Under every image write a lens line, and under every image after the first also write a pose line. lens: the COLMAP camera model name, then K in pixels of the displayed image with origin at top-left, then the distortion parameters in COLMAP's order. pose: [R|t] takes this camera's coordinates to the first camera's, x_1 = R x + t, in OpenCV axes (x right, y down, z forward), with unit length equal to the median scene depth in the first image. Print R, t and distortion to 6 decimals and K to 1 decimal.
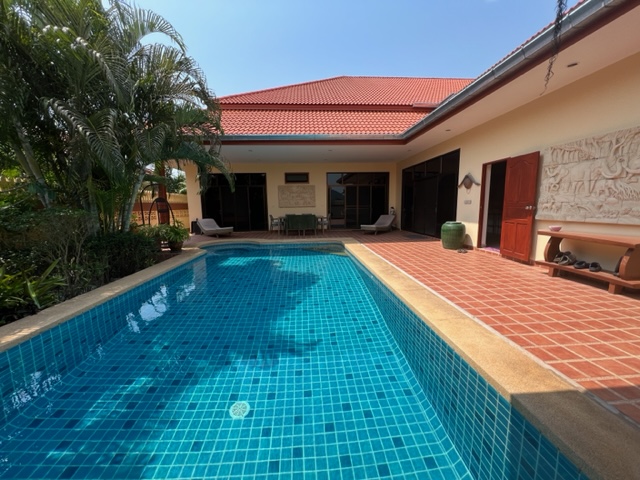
lens RADIAL K [[256.9, 0, 320.8], [0, 256.9, 240.8], [0, 0, 1]] dist [-0.002077, -0.000480]
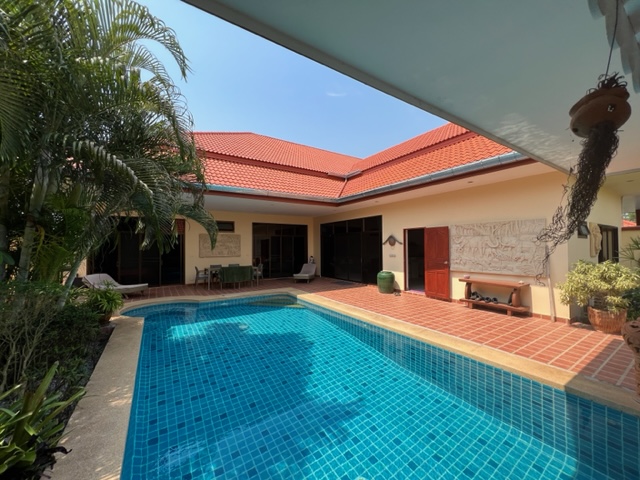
lens RADIAL K [[256.9, 0, 322.3], [0, 256.9, 239.8], [0, 0, 1]] dist [-0.002077, -0.000480]
pose [[0.870442, 0.026580, 0.491553, -0.485663], [0.056755, 0.986464, -0.153844, -0.063175], [-0.488988, 0.161810, 0.857151, 0.046612]]
